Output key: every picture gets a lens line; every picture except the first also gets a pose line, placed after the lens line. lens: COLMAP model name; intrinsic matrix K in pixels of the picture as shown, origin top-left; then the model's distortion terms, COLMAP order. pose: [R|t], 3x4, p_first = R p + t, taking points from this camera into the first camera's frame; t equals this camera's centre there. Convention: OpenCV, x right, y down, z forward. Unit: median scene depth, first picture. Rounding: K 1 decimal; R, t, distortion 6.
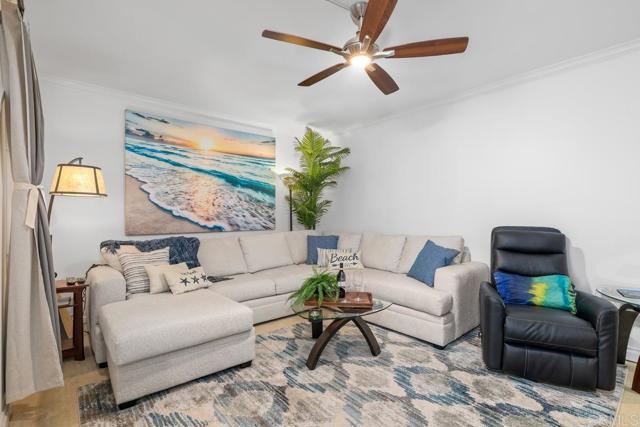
lens RADIAL K [[300.6, 0, 318.9], [0, 300.6, 215.9], [0, 0, 1]] dist [0.001671, -0.000070]
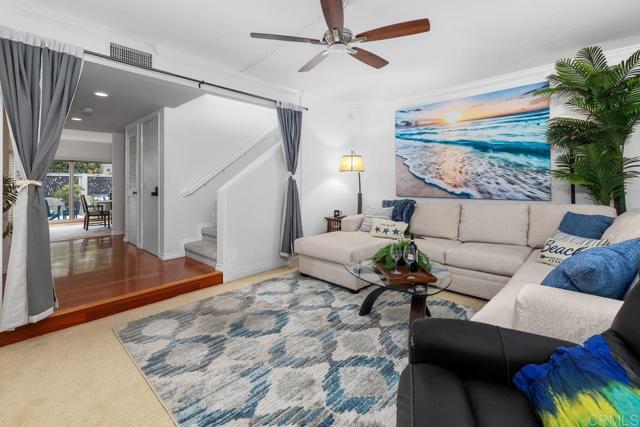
lens RADIAL K [[283.9, 0, 322.1], [0, 283.9, 184.6], [0, 0, 1]] dist [-0.000613, -0.000199]
pose [[0.117923, 0.009679, -0.992976, 0.603753], [0.002444, 0.999947, 0.010037, -0.005779], [0.993020, -0.003611, 0.117894, 0.412899]]
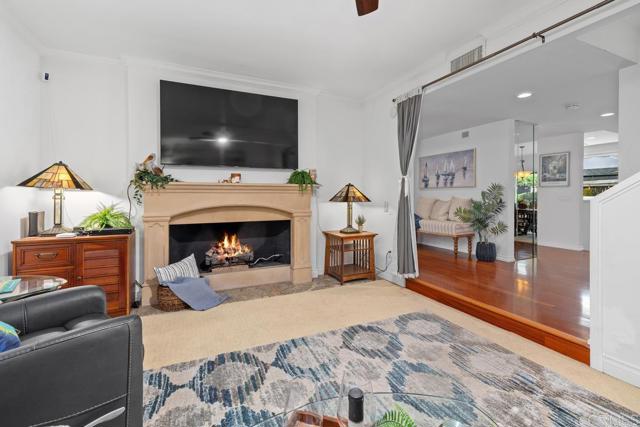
lens RADIAL K [[283.0, 0, 318.1], [0, 283.0, 196.9], [0, 0, 1]] dist [-0.001539, -0.000280]
pose [[-0.958615, 0.004881, 0.284663, 0.027936], [0.006406, 0.999970, 0.004426, 0.011396], [-0.284633, 0.006066, -0.958617, 0.793300]]
